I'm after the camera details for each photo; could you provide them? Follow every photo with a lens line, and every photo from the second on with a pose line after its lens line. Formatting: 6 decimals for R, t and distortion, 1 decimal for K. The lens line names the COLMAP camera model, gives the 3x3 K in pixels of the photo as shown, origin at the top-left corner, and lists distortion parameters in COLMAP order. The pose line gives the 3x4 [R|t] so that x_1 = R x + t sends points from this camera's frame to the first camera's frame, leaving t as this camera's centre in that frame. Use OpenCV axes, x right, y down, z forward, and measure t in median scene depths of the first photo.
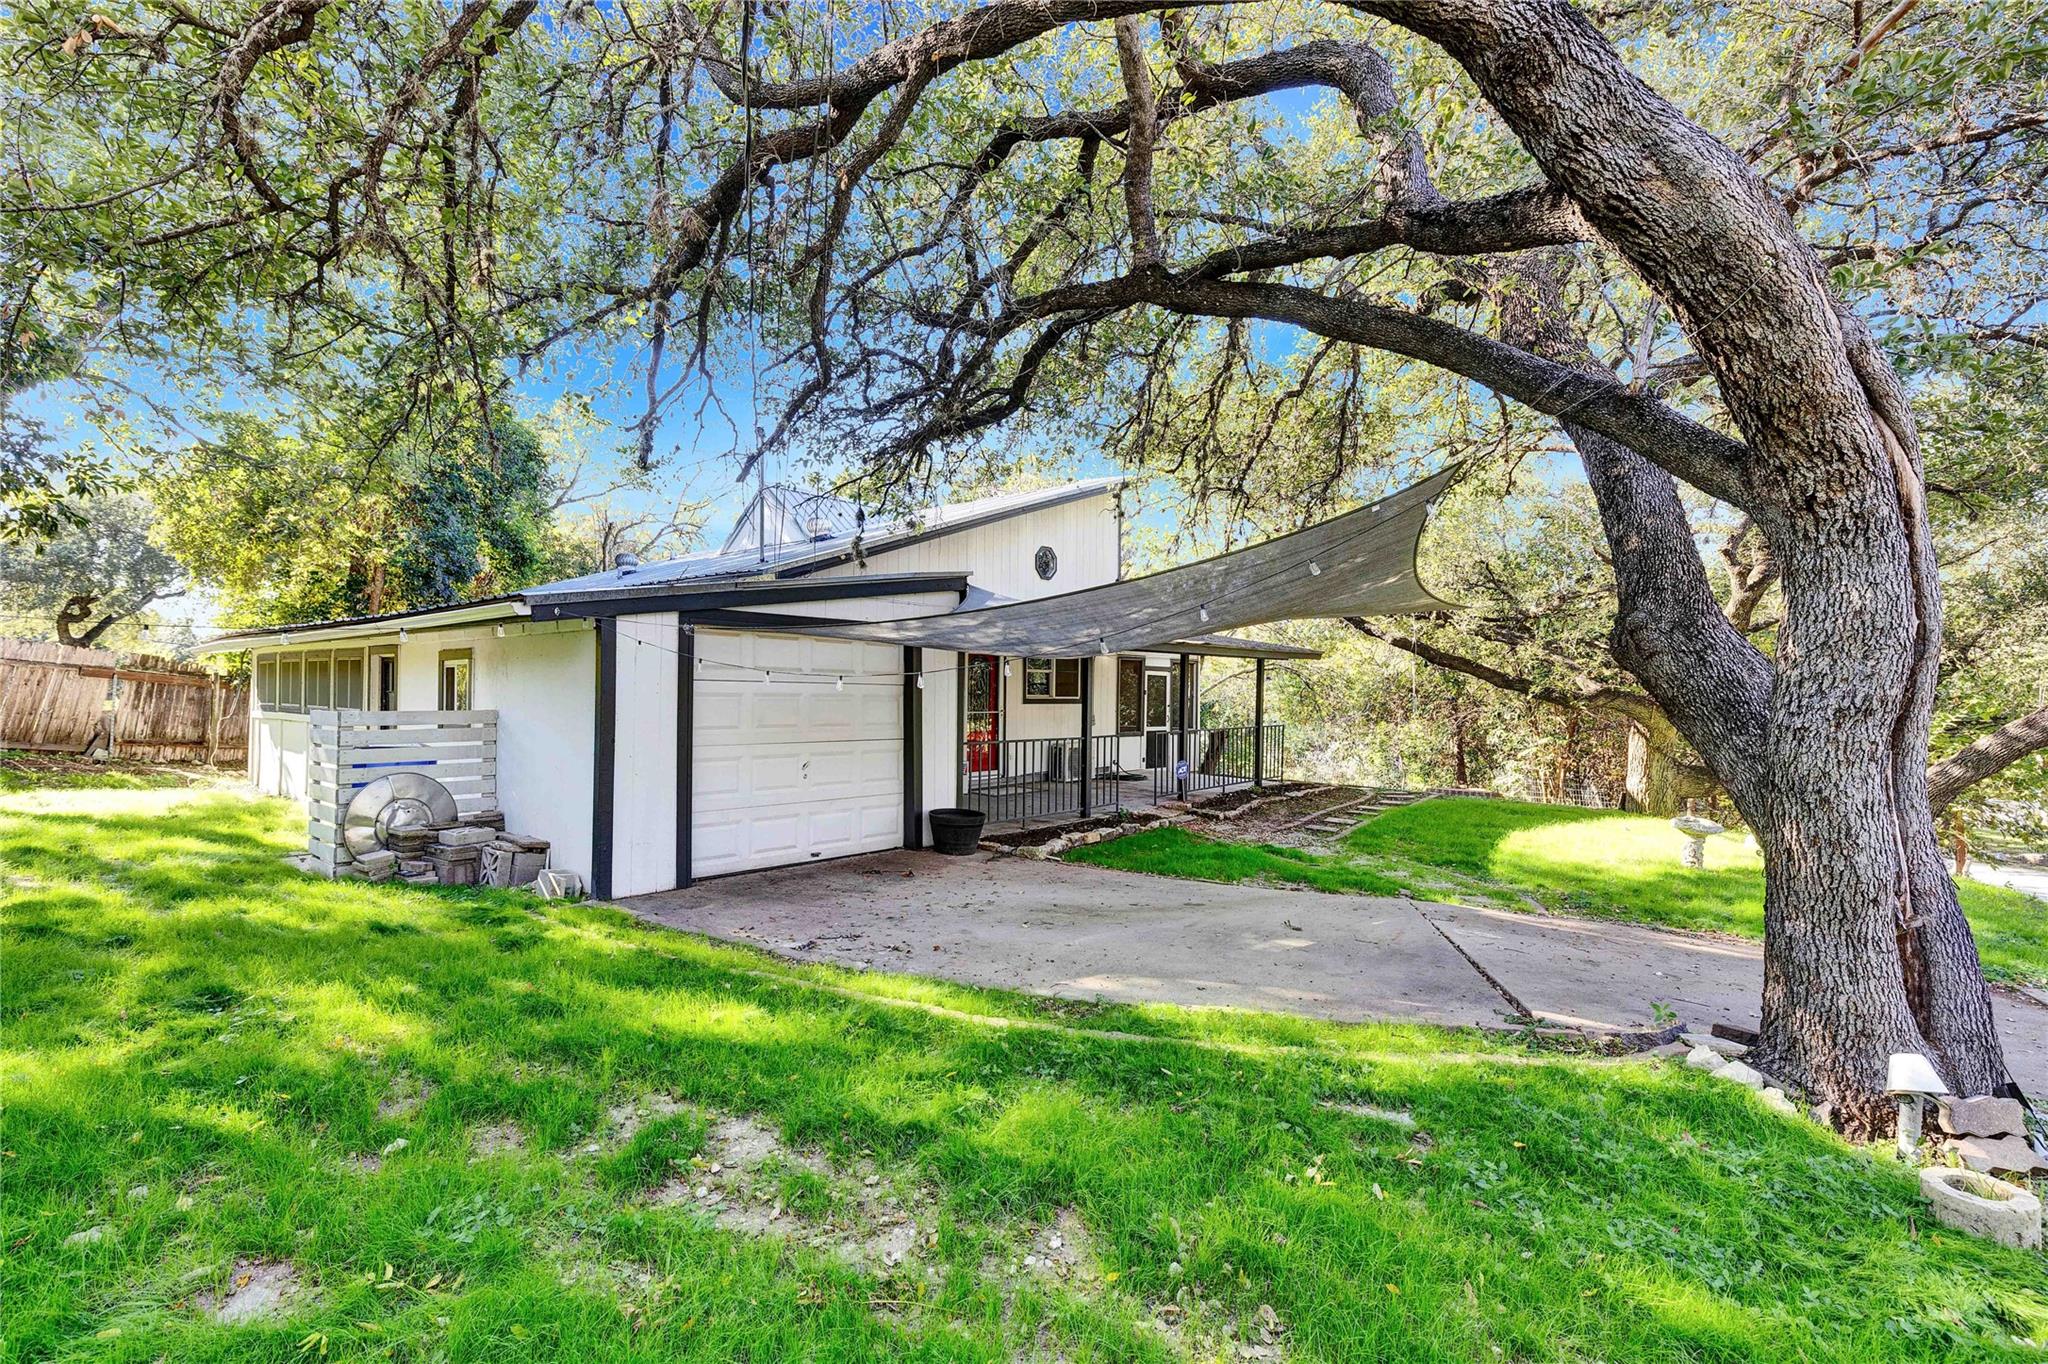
lens RADIAL K [[905.6, 0, 1028.5], [0, 905.6, 680.8], [0, 0, 1]] dist [0.002525, -0.001125]
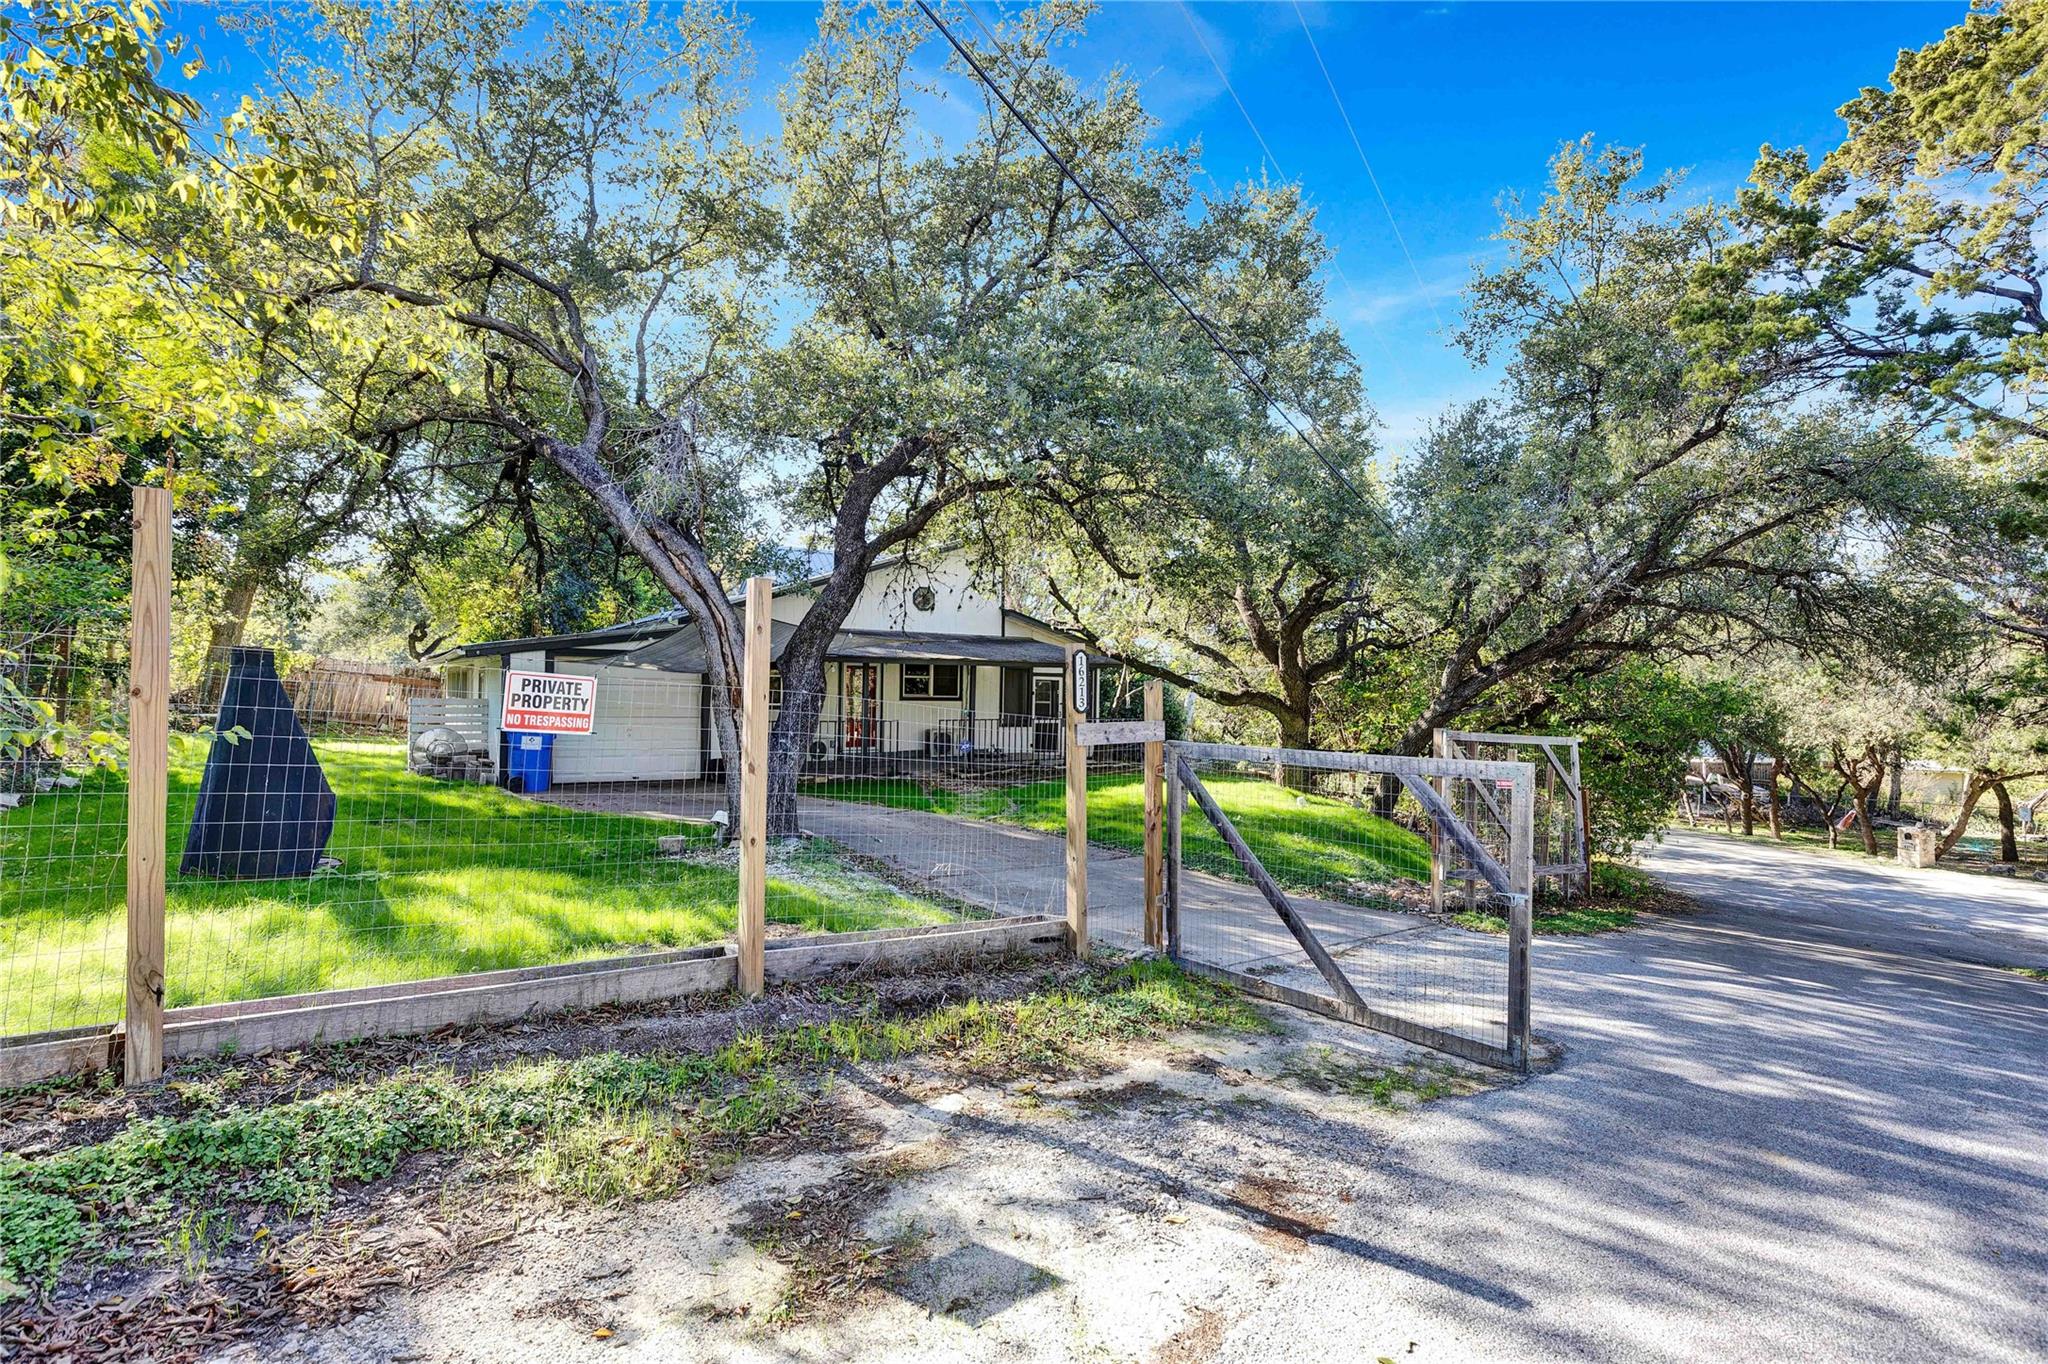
lens RADIAL K [[933.5, 0, 1020.1], [0, 933.5, 684.6], [0, 0, 1]] dist [-0.000694, -0.000104]
pose [[0.963443, 0.000798, -0.267912, 0.528452], [-0.000468, 0.999999, 0.001297, -0.001012], [0.267912, -0.001124, 0.963443, -0.323847]]
